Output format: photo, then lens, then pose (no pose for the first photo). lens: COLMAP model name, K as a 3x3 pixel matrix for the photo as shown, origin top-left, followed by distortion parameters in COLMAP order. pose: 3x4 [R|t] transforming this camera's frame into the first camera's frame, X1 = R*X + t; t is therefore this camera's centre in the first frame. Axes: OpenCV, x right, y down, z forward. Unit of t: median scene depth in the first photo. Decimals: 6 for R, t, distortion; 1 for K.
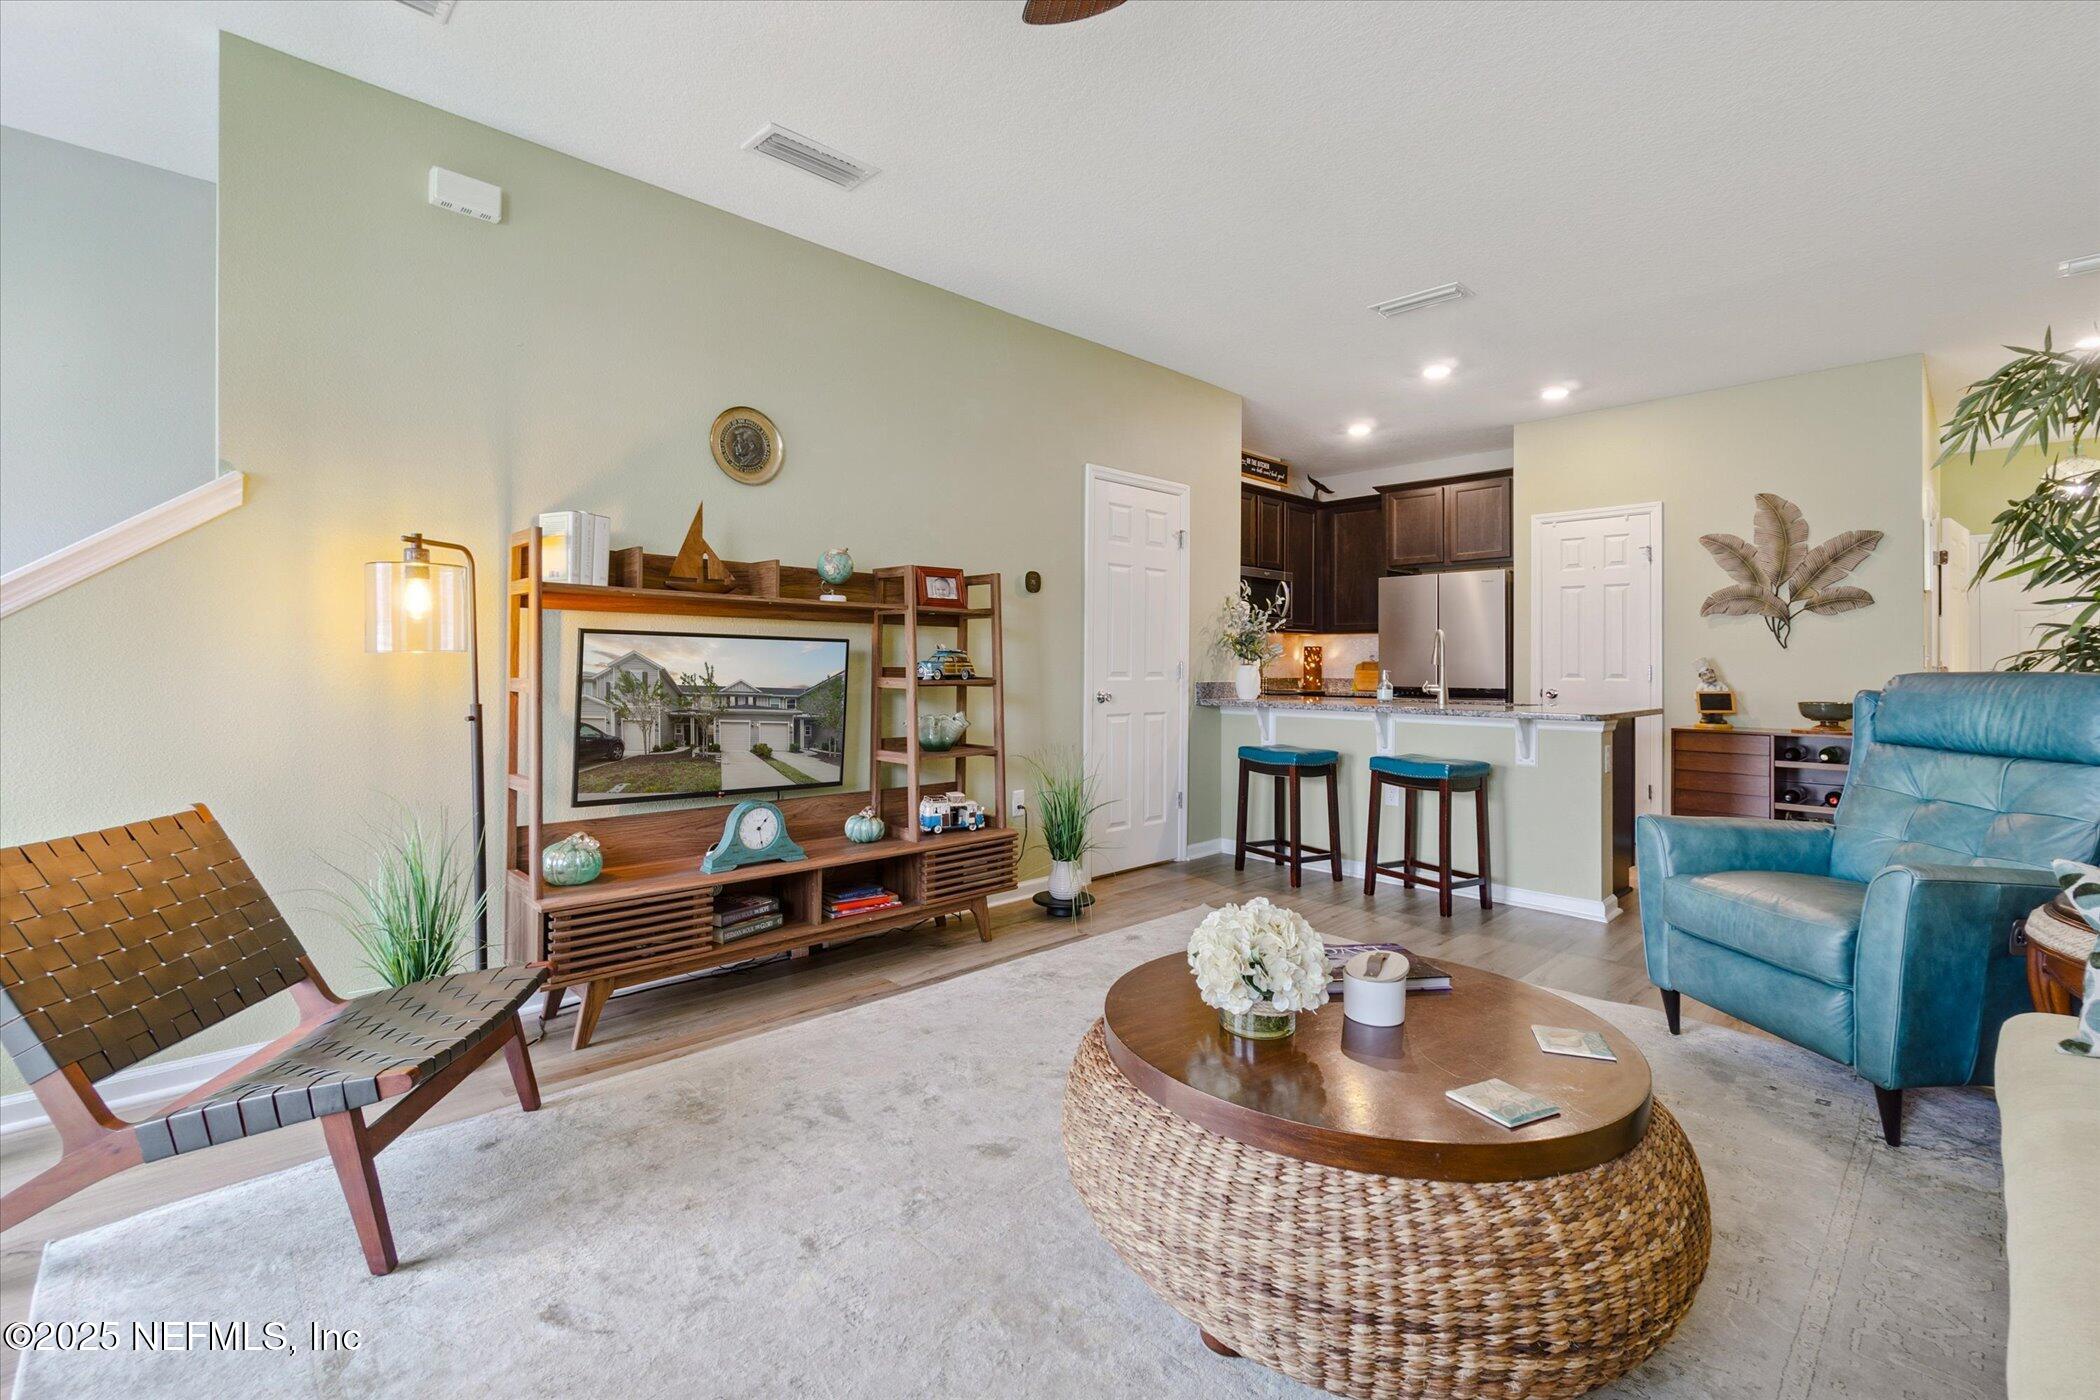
lens RADIAL K [[898.0, 0, 1047.8], [0, 898.0, 686.2], [0, 0, 1]] dist [-0.008940, 0.000473]
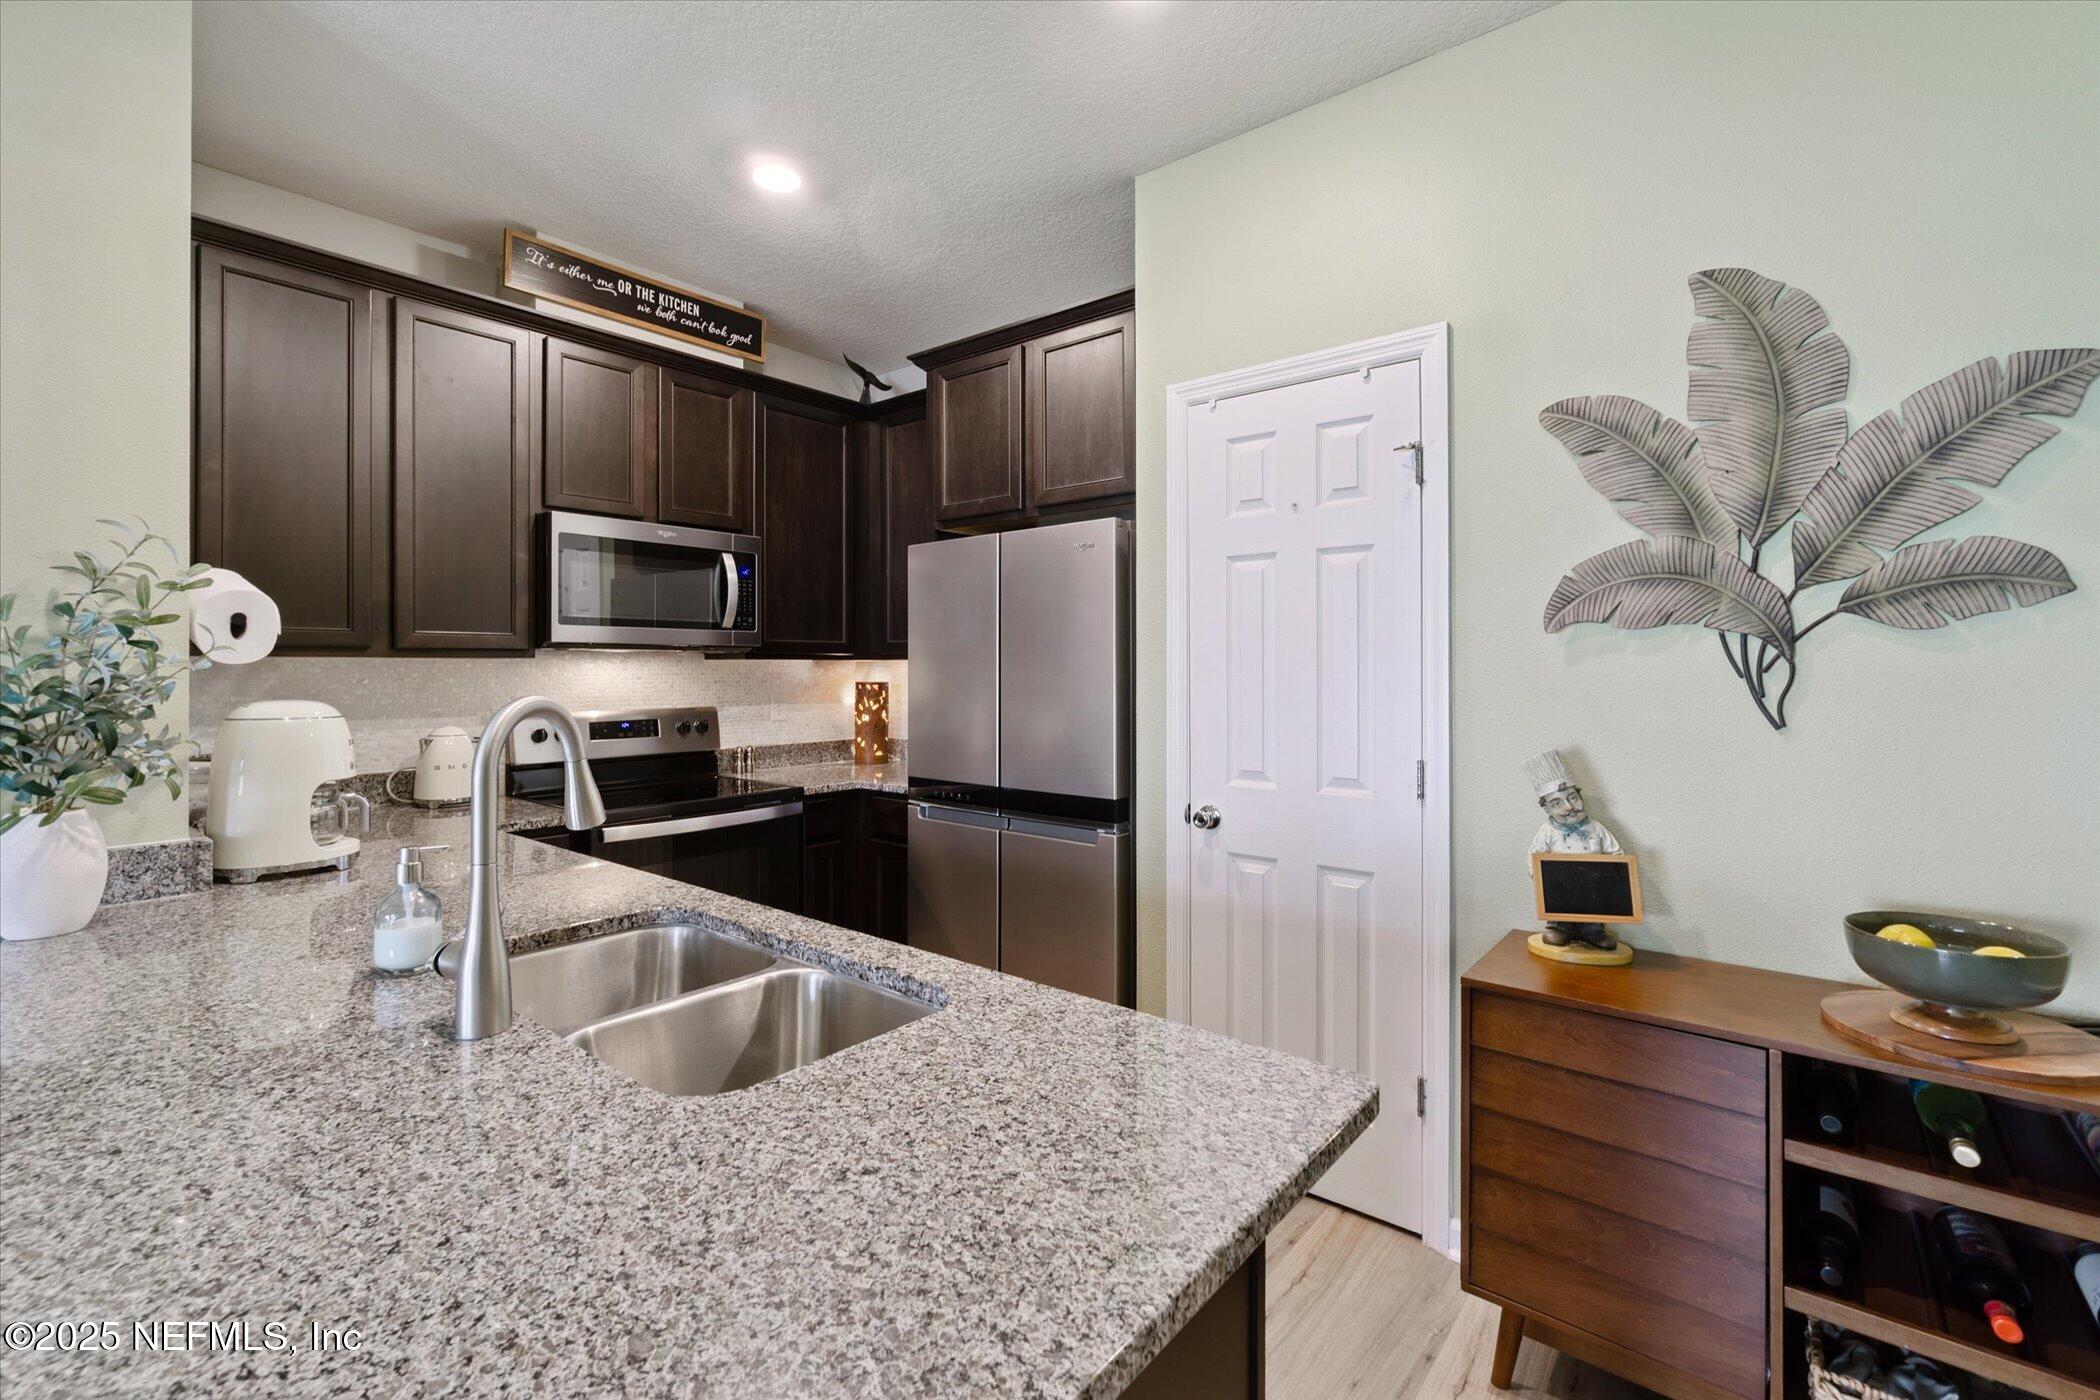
lens RADIAL K [[898.0, 0, 1049.8], [0, 898.0, 694.0], [0, 0, 1]] dist [-0.008940, 0.000473]
pose [[0.992836, -0.009230, 0.119127, 0.505457], [0.008820, 0.999953, 0.003969, -0.057516], [-0.119158, -0.002890, 0.992871, 0.687913]]
